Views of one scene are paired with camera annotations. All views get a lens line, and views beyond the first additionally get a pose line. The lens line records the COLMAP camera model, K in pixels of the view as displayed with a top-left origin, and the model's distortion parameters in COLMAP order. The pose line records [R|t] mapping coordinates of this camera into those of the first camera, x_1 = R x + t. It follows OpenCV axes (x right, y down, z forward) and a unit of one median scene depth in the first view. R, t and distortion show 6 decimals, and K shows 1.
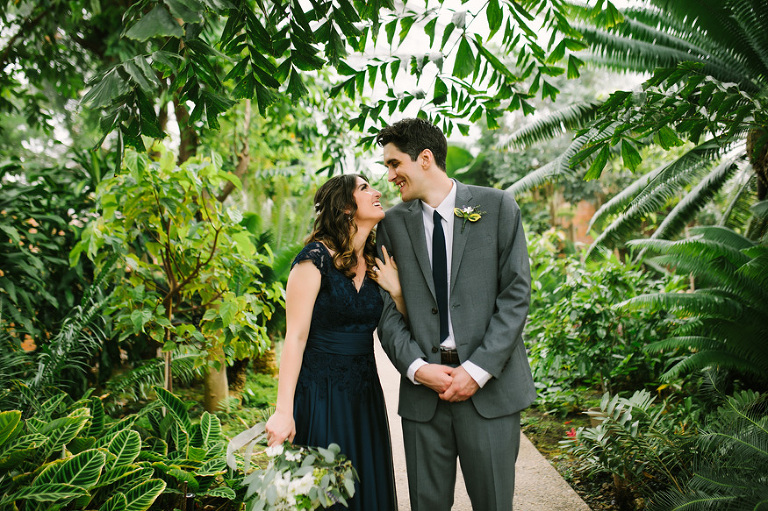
lens RADIAL K [[736.7, 0, 384.0], [0, 736.7, 255.5], [0, 0, 1]] dist [-0.060488, 0.088295]
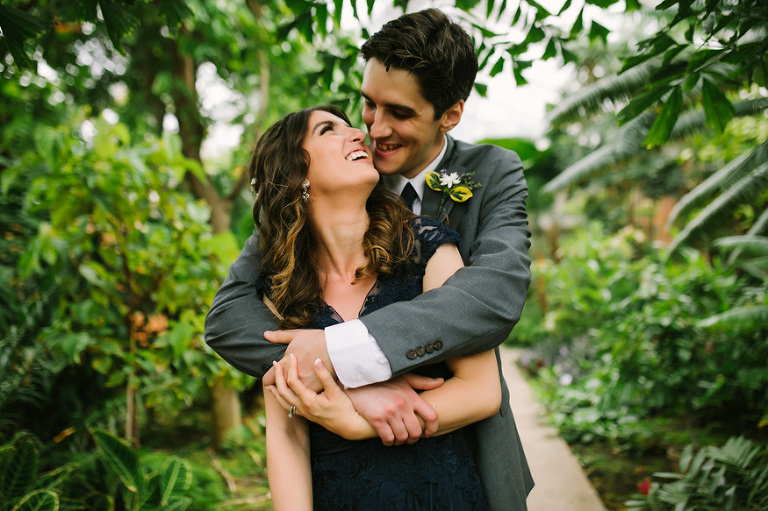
lens RADIAL K [[756.6, 0, 384.2], [0, 756.6, 247.3], [0, 0, 1]] dist [-0.013707, -0.005843]
pose [[0.995363, -0.009192, -0.095751, 0.051763], [0.007692, 0.999842, -0.016020, -0.001692], [0.095883, 0.015209, 0.995276, 0.150126]]
